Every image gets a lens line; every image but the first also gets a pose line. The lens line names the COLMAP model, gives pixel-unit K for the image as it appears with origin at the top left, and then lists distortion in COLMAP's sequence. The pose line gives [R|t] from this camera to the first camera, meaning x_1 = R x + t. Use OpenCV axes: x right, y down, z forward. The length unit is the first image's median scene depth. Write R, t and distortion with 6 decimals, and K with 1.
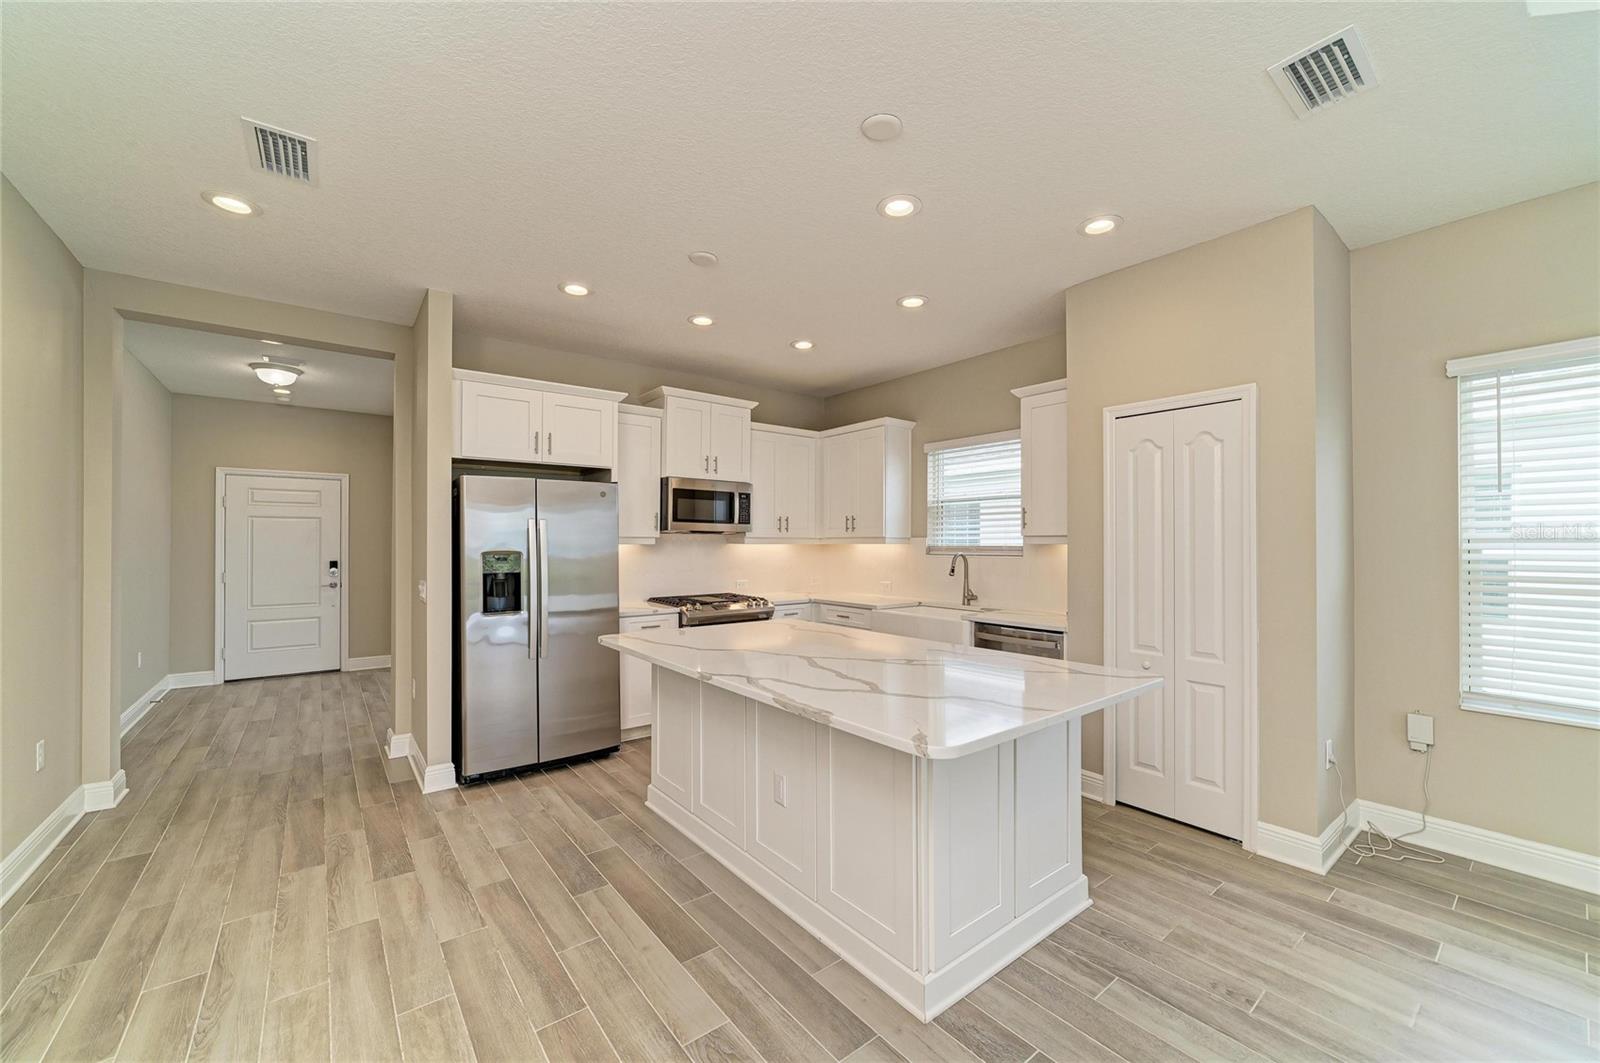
lens RADIAL K [[621.3, 0, 805.6], [0, 621.3, 538.9], [0, 0, 1]] dist [-0.022509, 0.008018]
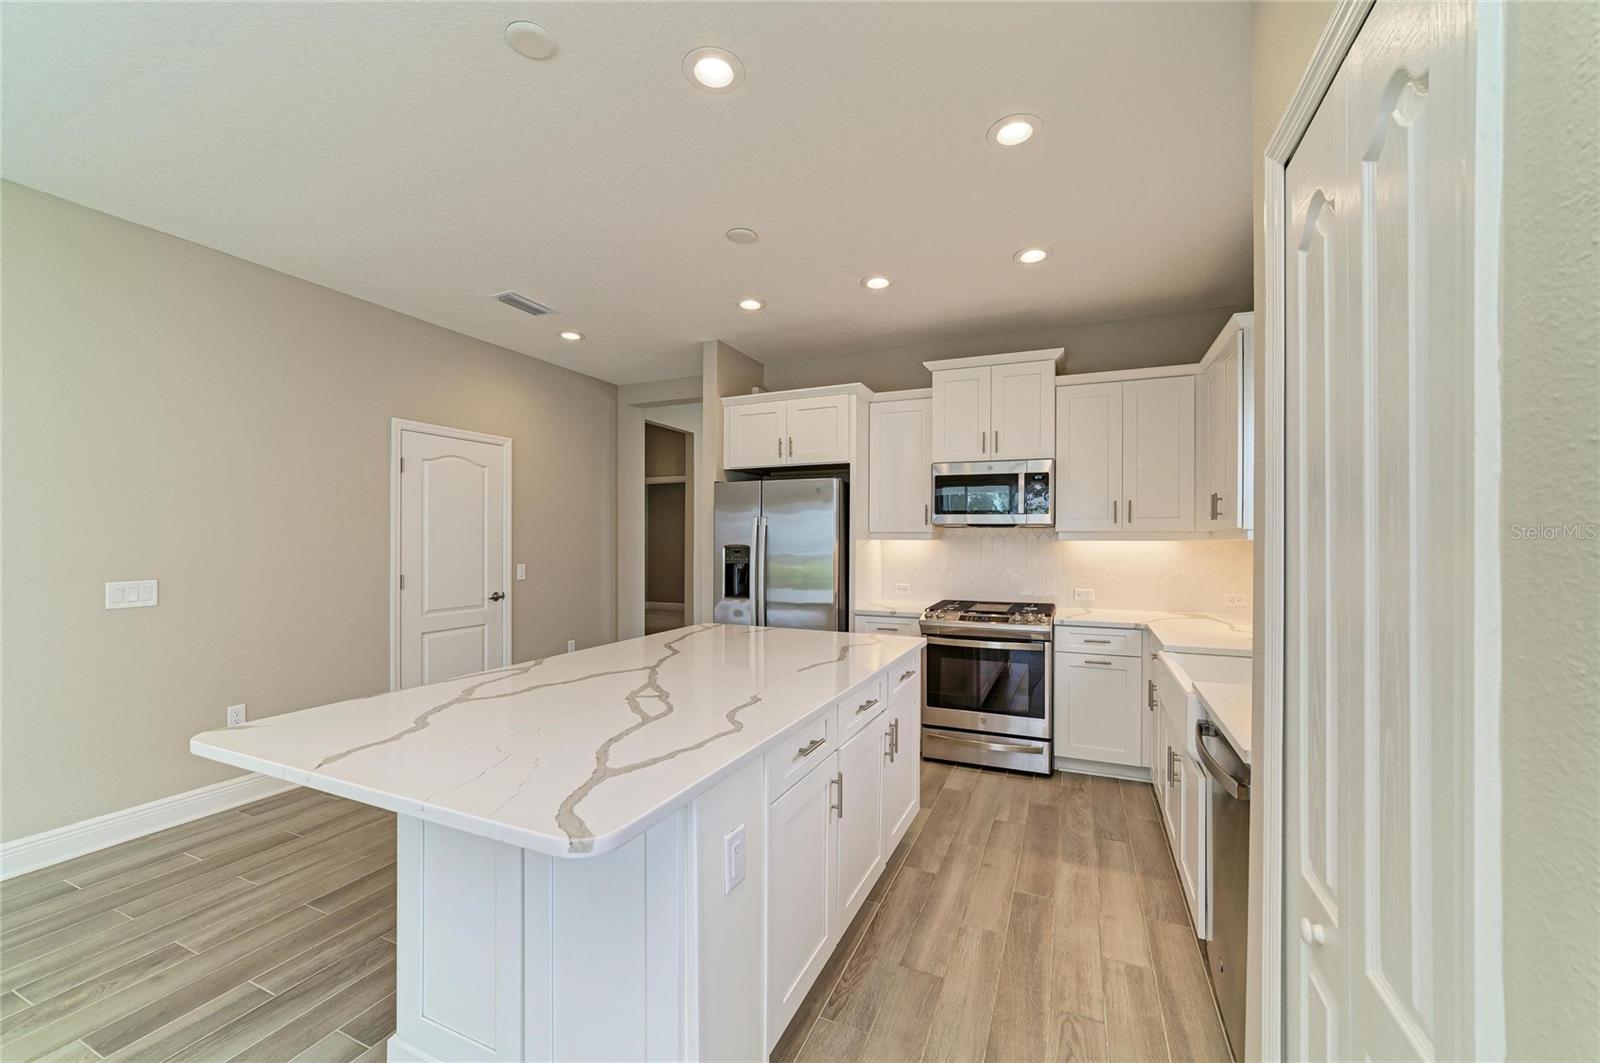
lens RADIAL K [[621.3, 0, 805.6], [0, 621.3, 538.9], [0, 0, 1]] dist [-0.022509, 0.008018]
pose [[0.467272, 0.000509, -0.884114, 0.555712], [0.002901, 0.999994, 0.002109, 0.005331], [0.884109, -0.003550, 0.467267, 0.502630]]
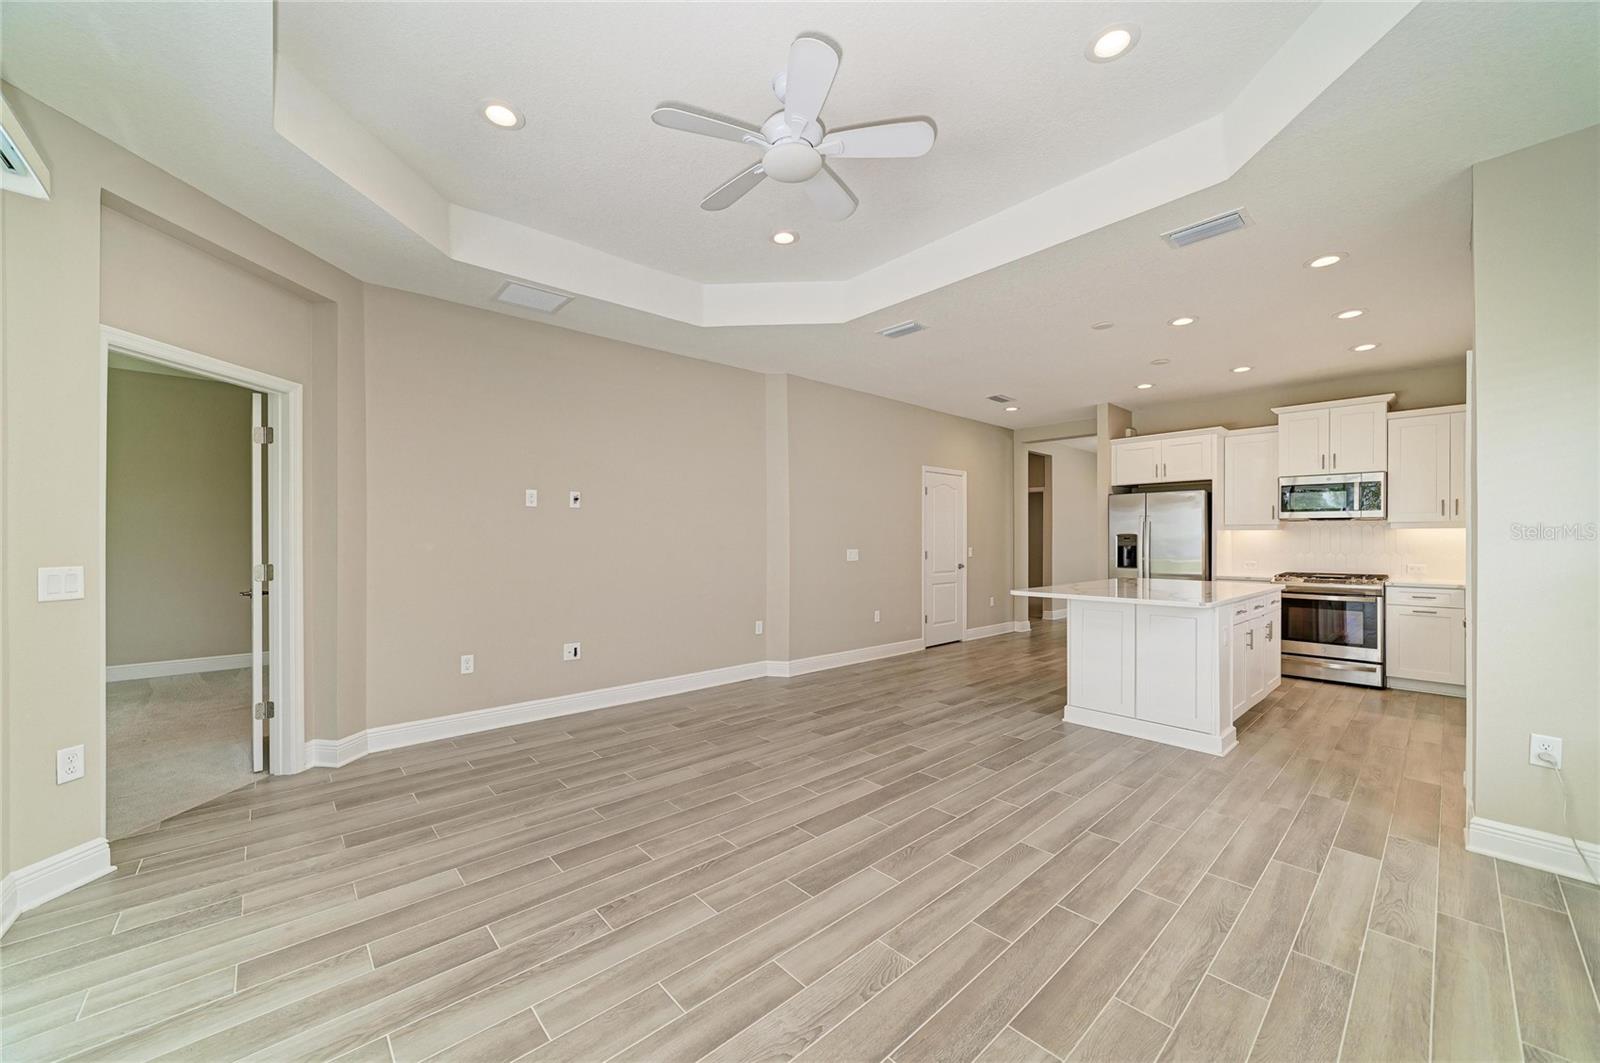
lens RADIAL K [[597.0, 0, 803.9], [0, 597.0, 539.0], [0, 0, 1]] dist [-0.021329, 0.007090]
pose [[0.063911, -0.001352, -0.997955, 1.105098], [0.006296, 0.999980, -0.000951, 0.026996], [0.997936, -0.006222, 0.063918, -0.077962]]
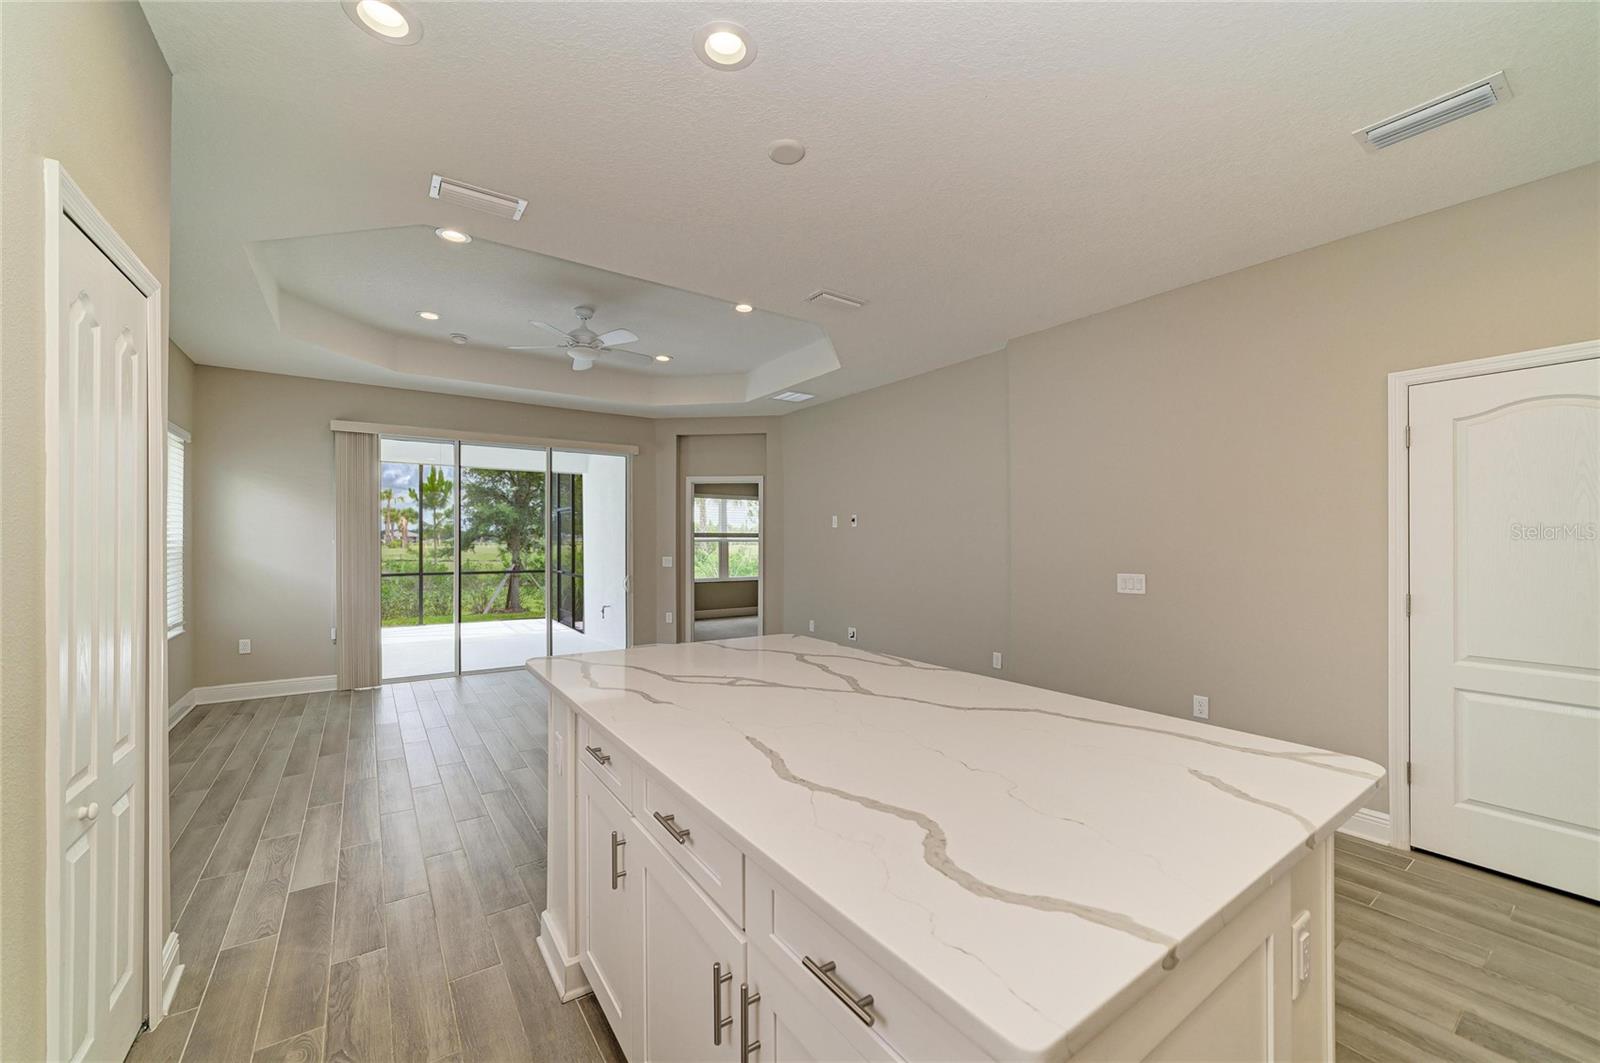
lens RADIAL K [[621.3, 0, 805.6], [0, 621.3, 538.9], [0, 0, 1]] dist [-0.022509, 0.008018]
pose [[-0.998723, -0.002410, 0.050466, 0.019857], [-0.002798, 0.999967, -0.007615, 0.008767], [-0.050446, -0.007746, -0.998697, 1.110305]]
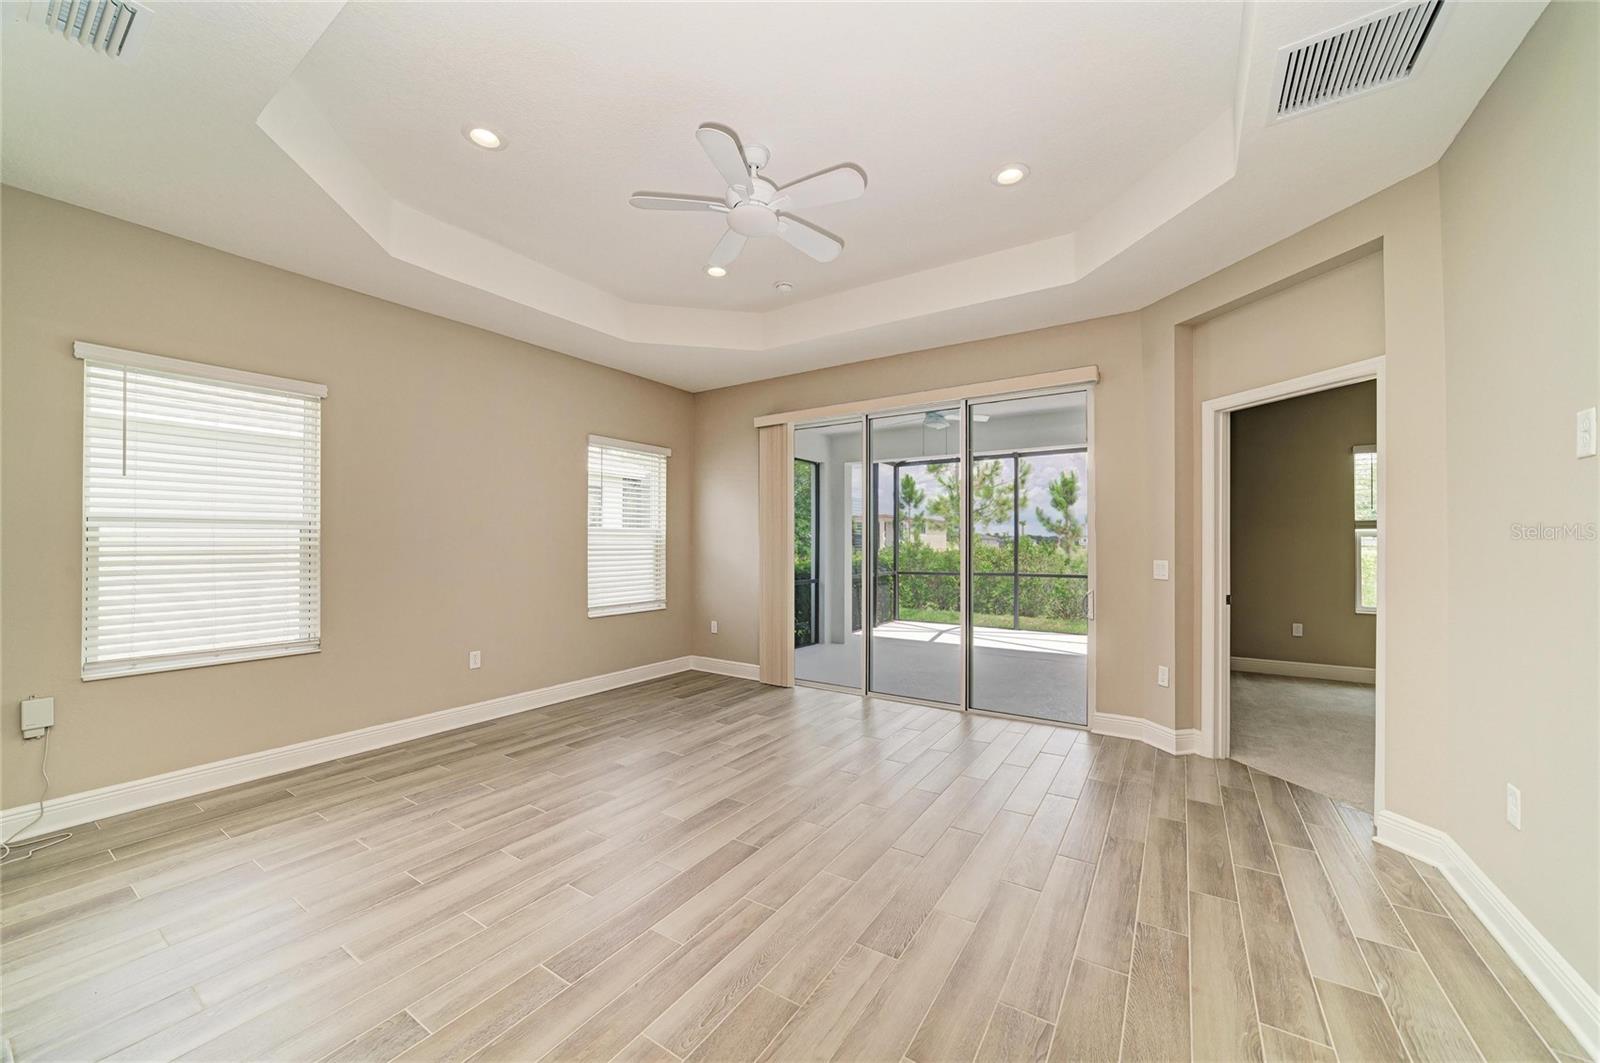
lens RADIAL K [[587.5, 0, 805.0], [0, 587.5, 539.1], [0, 0, 1]] dist [-0.022207, 0.006738]
pose [[-0.321429, 0.007141, 0.946907, -0.166384], [-0.006671, 0.999930, -0.009805, 0.027225], [-0.946910, -0.009468, -0.321359, 0.109838]]
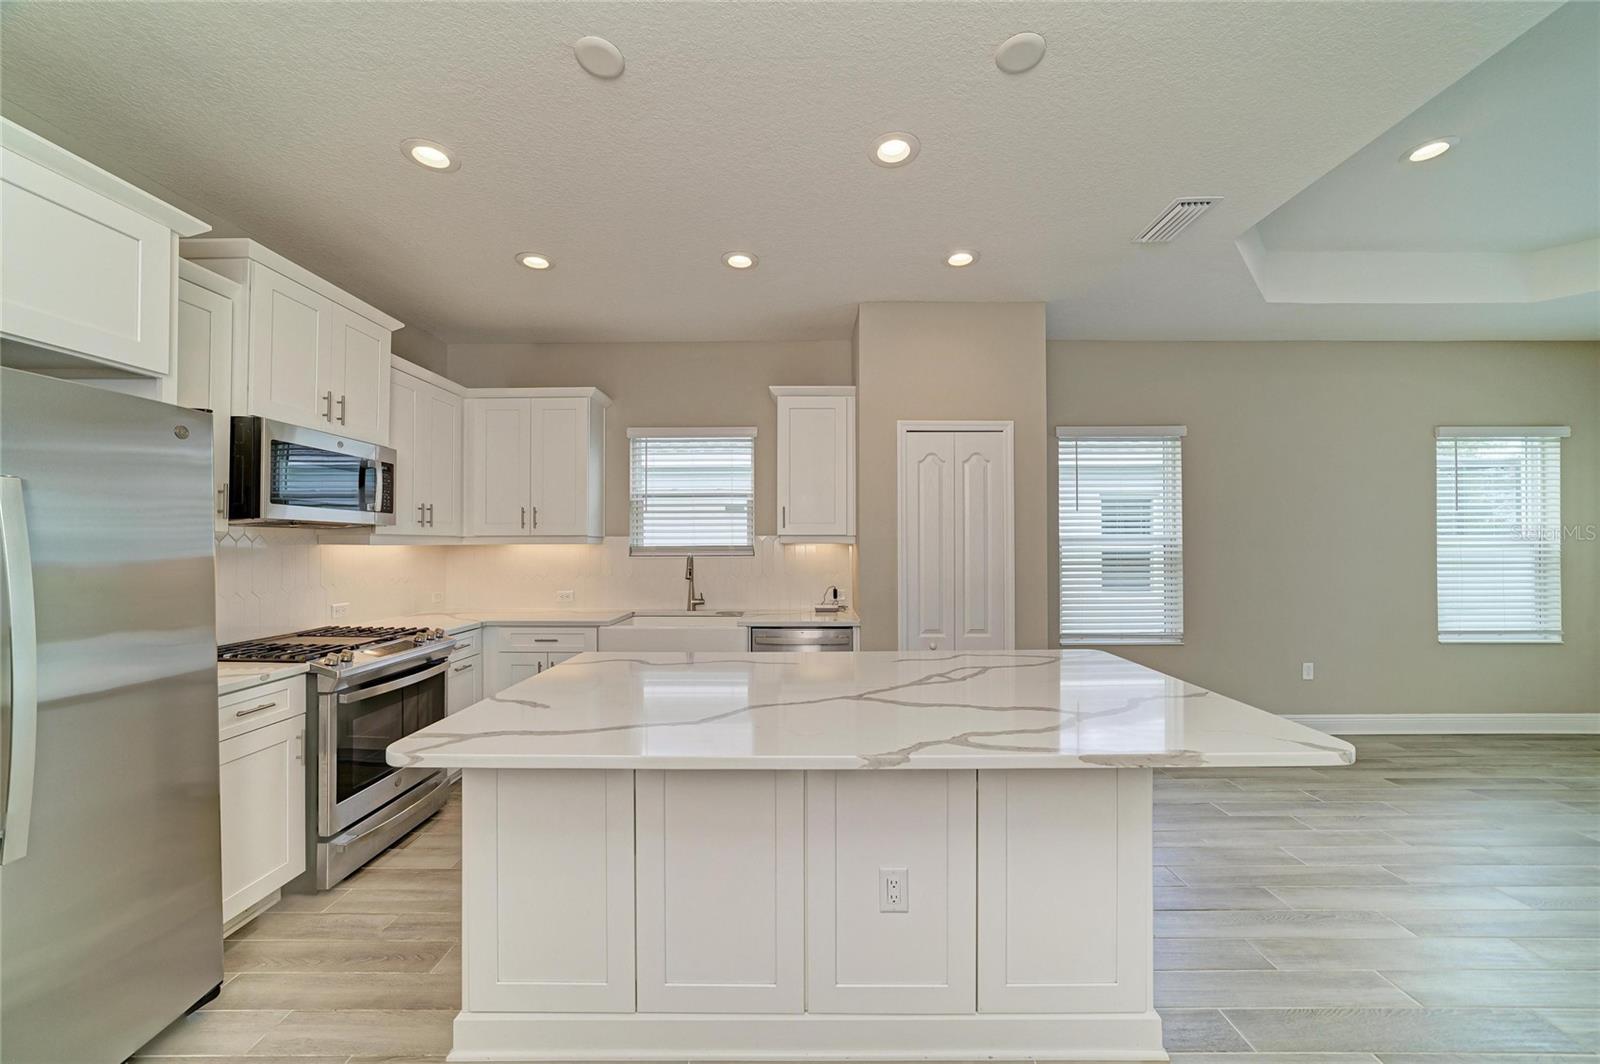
lens RADIAL K [[587.5, 0, 805.0], [0, 587.5, 539.6], [0, 0, 1]] dist [-0.022207, 0.006738]
pose [[0.621989, 0.002964, 0.783020, -0.369052], [-0.002533, 0.999995, -0.001773, 0.003760], [-0.783022, -0.000880, 0.621994, 0.392382]]
